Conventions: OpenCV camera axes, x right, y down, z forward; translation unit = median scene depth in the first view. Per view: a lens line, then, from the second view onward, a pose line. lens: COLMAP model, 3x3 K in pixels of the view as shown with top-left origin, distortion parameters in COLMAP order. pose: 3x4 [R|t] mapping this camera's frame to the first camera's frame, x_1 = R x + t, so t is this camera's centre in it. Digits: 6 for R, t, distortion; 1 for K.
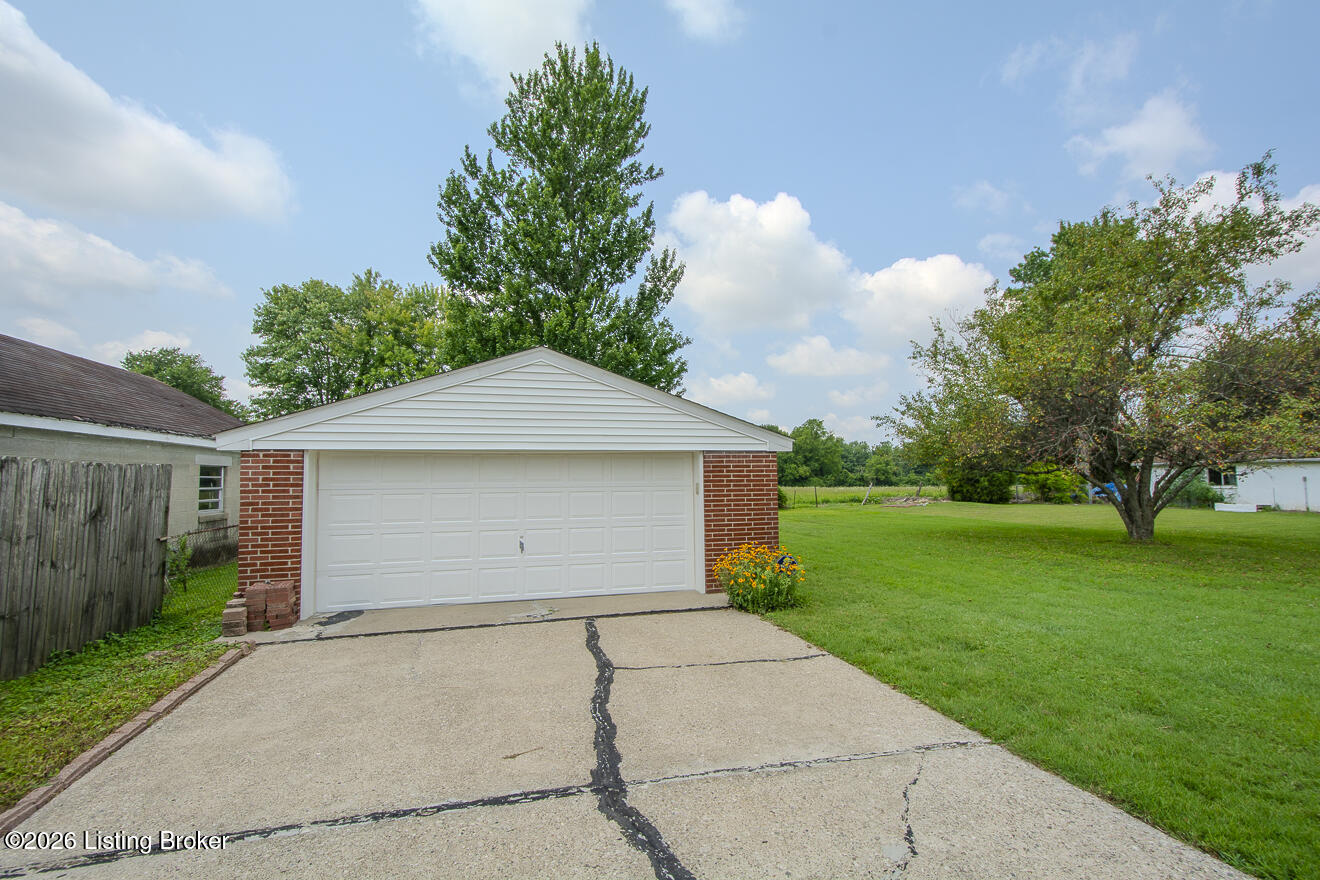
lens RADIAL K [[538.2, 0, 625.2], [0, 538.2, 442.1], [0, 0, 1]] dist [0.054935, -0.000049]
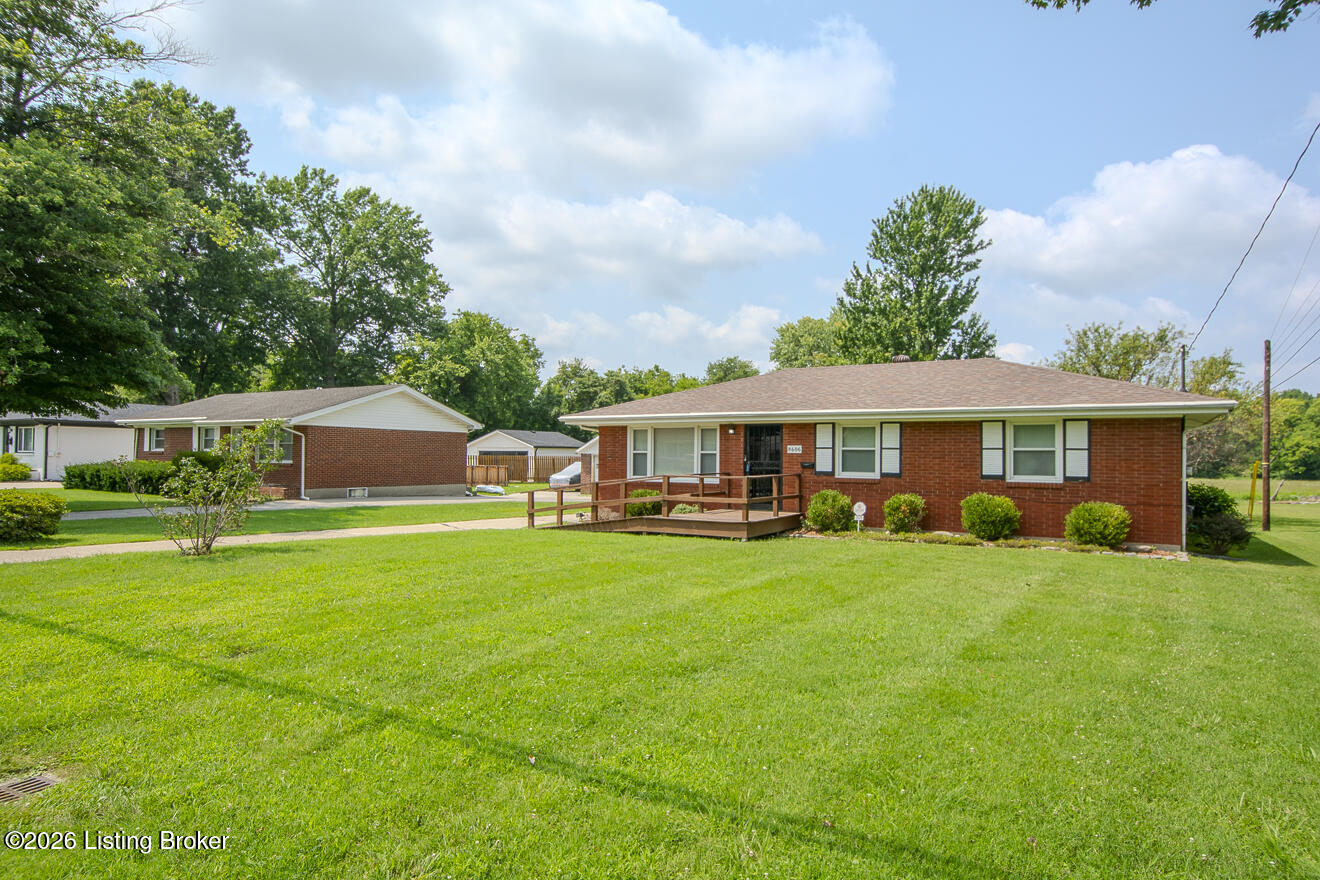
lens RADIAL K [[774.5, 0, 660.0], [0, 774.5, 440.0], [0, 0, 1]] dist [-0.005719, -0.004328]
pose [[0.700090, -0.012156, -0.713951, 0.903791], [0.041358, 0.998867, 0.023547, -0.092181], [0.712856, -0.046012, 0.699800, -0.992474]]
